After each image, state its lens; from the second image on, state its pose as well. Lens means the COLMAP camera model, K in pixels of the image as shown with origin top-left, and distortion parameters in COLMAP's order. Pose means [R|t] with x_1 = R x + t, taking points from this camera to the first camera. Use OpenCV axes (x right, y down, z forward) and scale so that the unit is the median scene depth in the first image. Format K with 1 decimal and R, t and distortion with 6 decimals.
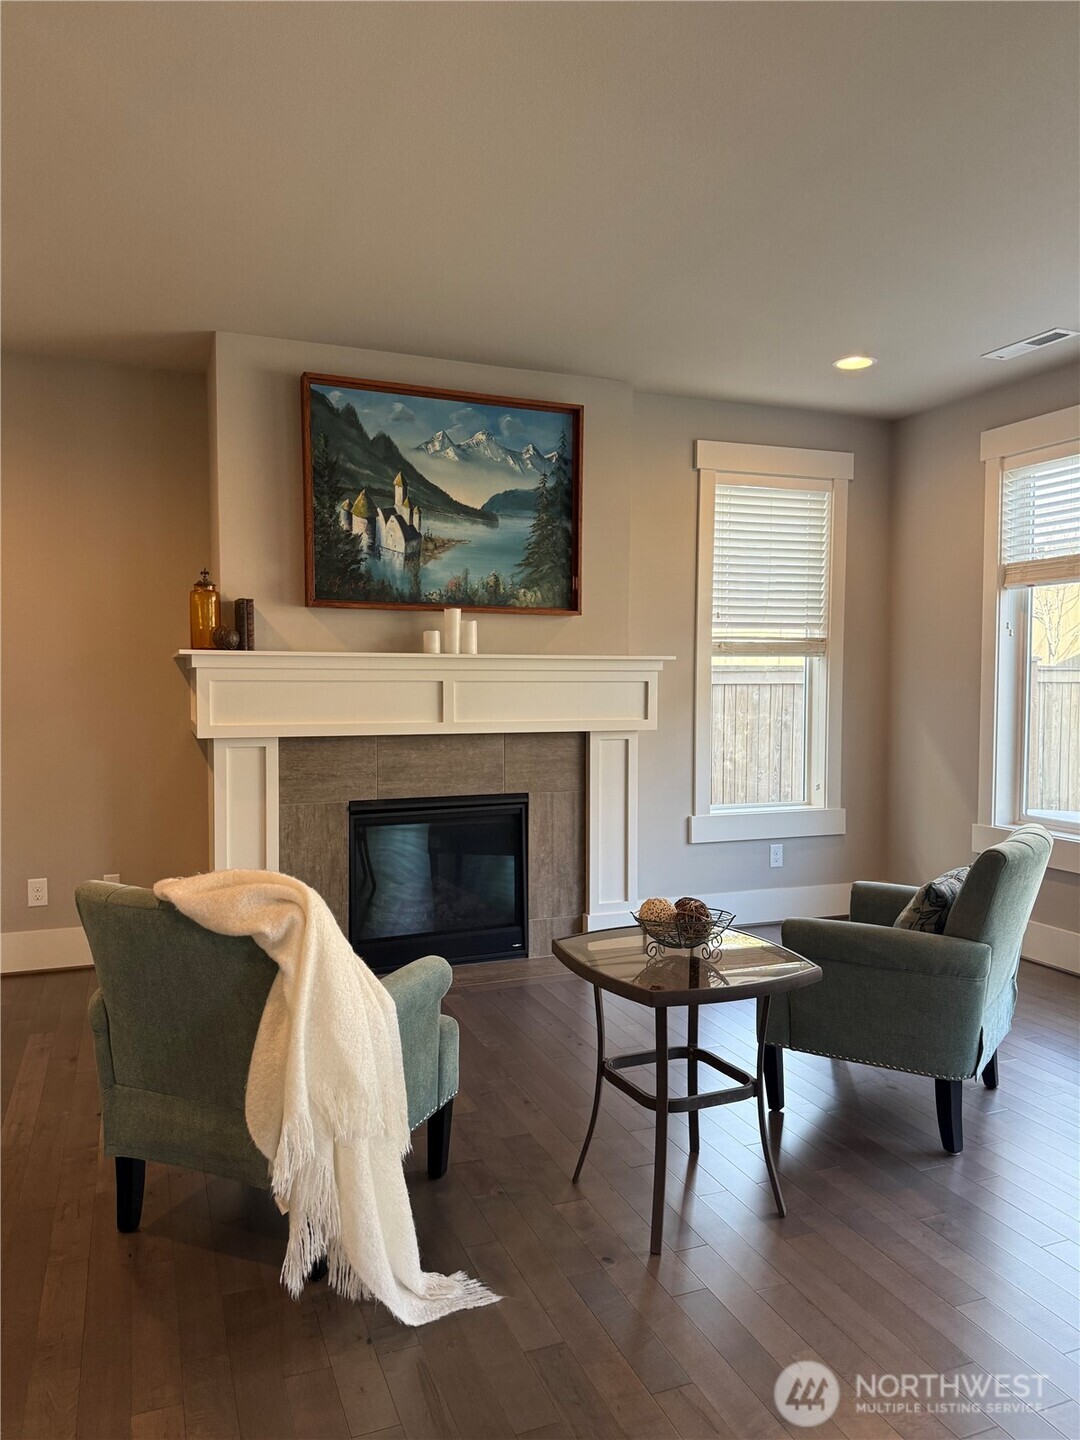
lens RADIAL K [[1027.9, 0, 541.1], [0, 1027.9, 726.4], [0, 0, 1]] dist [0.081419, -0.029720]
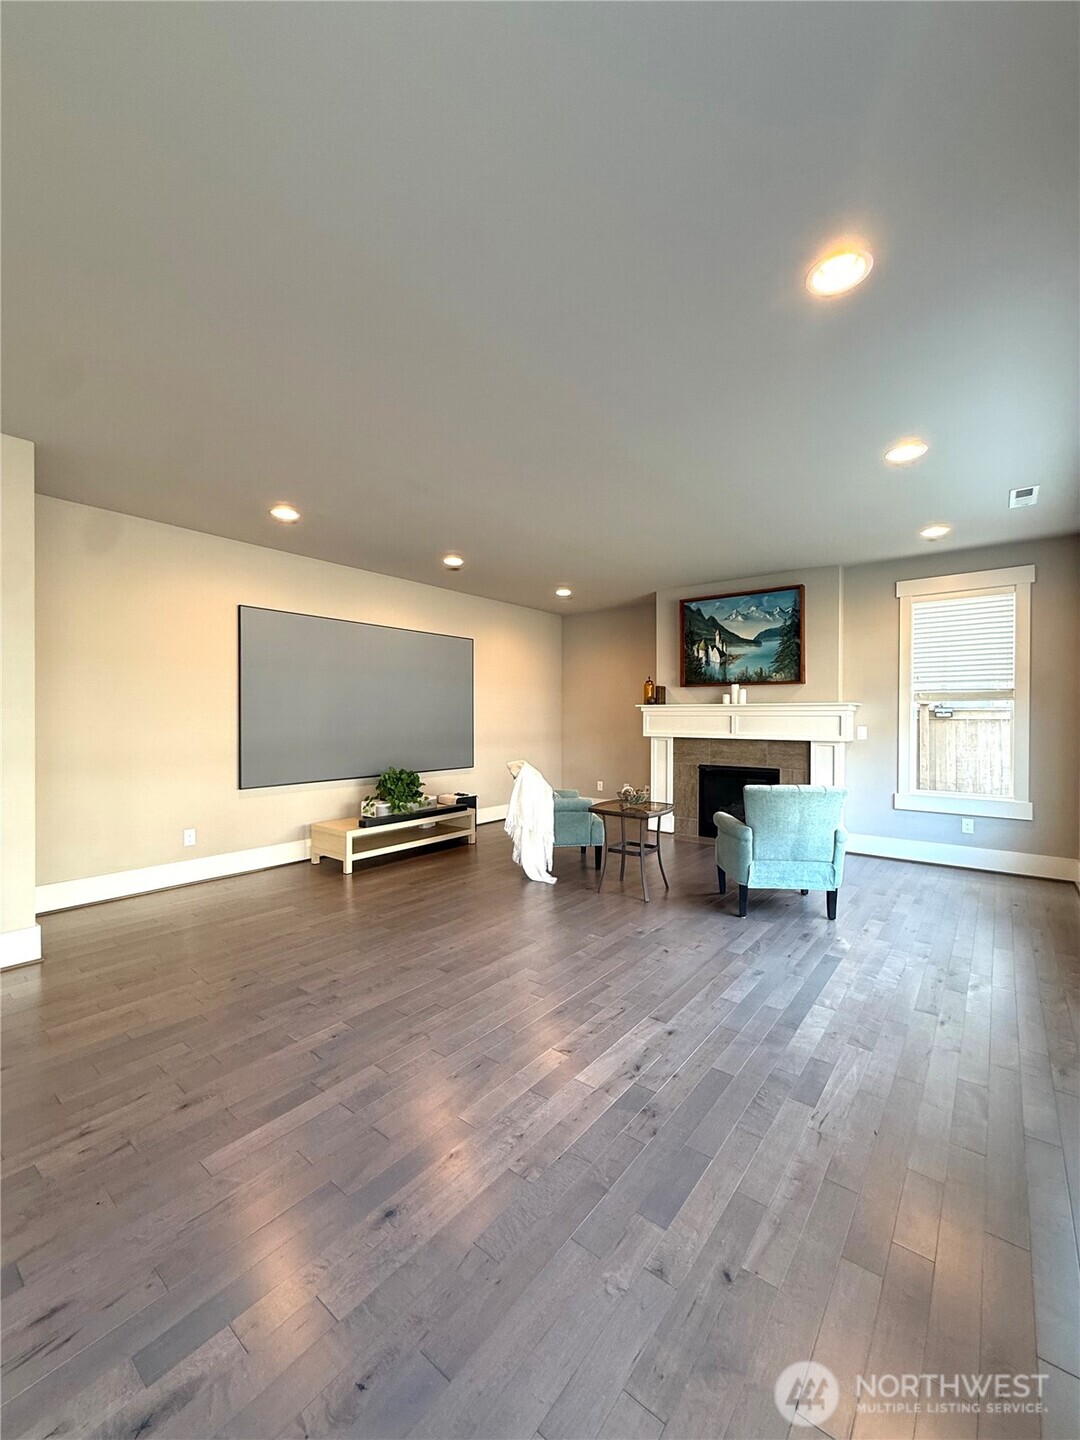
lens RADIAL K [[583.5, 0, 540.7], [0, 583.5, 718.4], [0, 0, 1]] dist [0.008815, 0.000176]
pose [[0.497409, -0.001665, -0.867515, 0.832795], [-0.047704, 0.998433, -0.029268, 0.021152], [0.866204, 0.055943, 0.496550, -0.029003]]
